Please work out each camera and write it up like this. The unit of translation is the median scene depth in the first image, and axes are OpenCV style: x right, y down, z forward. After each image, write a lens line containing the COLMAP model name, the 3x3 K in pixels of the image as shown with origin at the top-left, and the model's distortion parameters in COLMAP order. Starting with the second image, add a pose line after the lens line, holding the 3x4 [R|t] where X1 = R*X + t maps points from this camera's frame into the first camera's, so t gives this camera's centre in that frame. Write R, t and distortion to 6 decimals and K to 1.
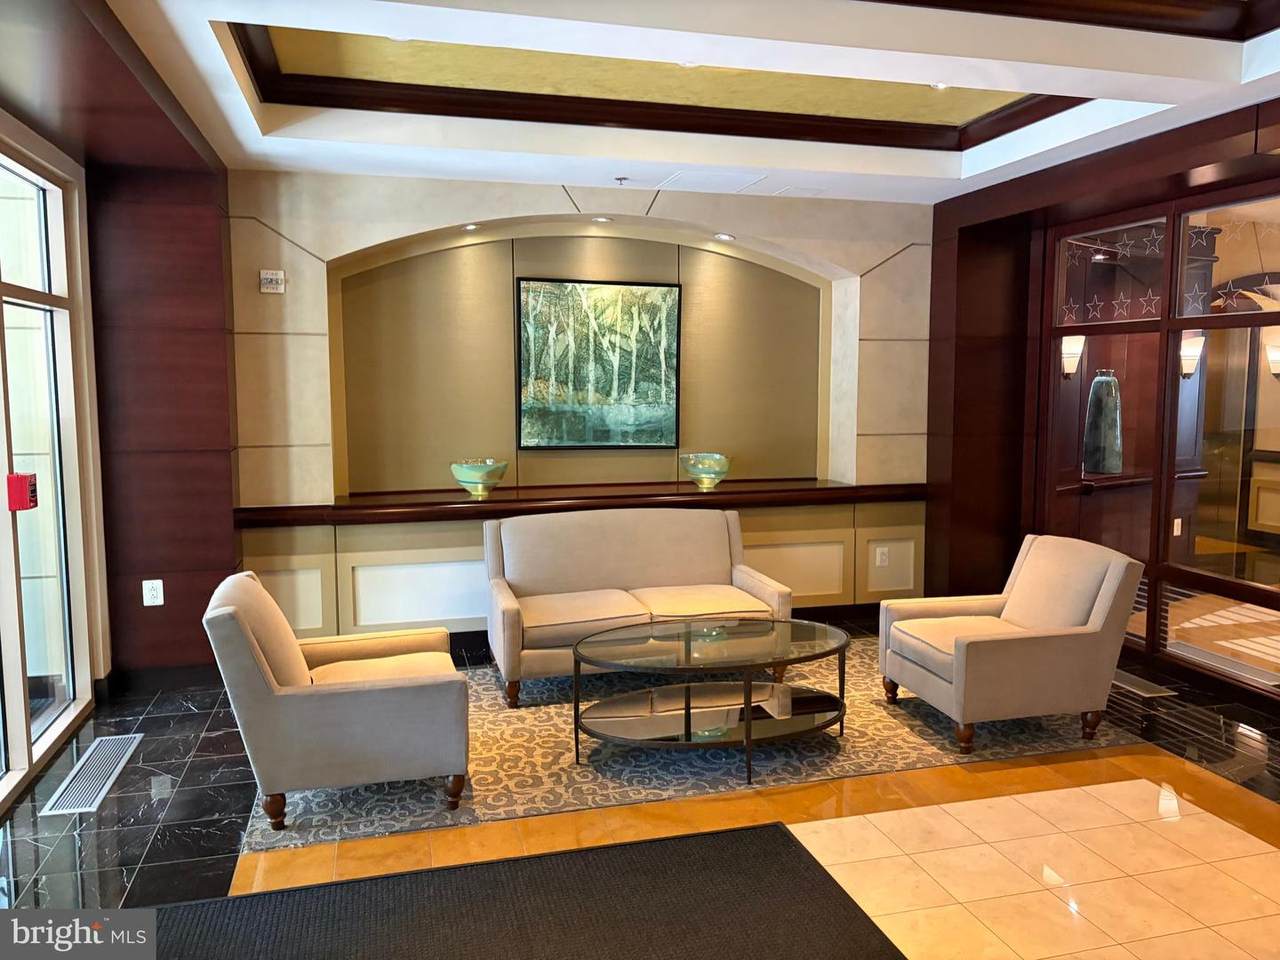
lens RADIAL K [[968.0, 0, 640.3], [0, 968.0, 478.0], [0, 0, 1]] dist [0.000546, 0.000993]
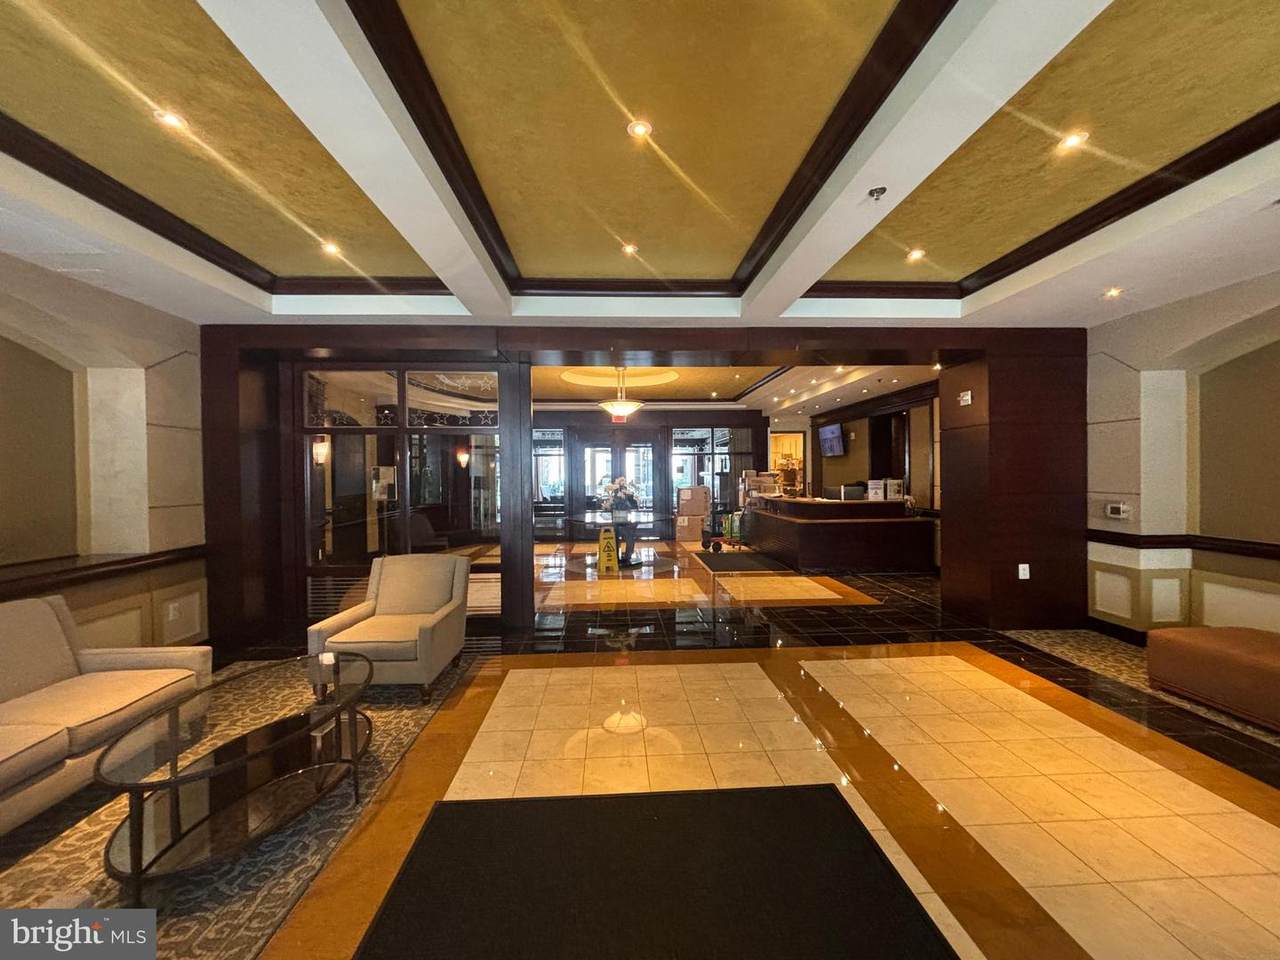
lens RADIAL K [[519.4, 0, 640.0], [0, 519.4, 478.4], [0, 0, 1]] dist [-0.004949, -0.000338]
pose [[0.210139, -0.011805, 0.977600, -0.243090], [0.113003, 0.993519, -0.012293, -0.007010], [-0.971119, 0.113055, 0.210111, 0.317958]]
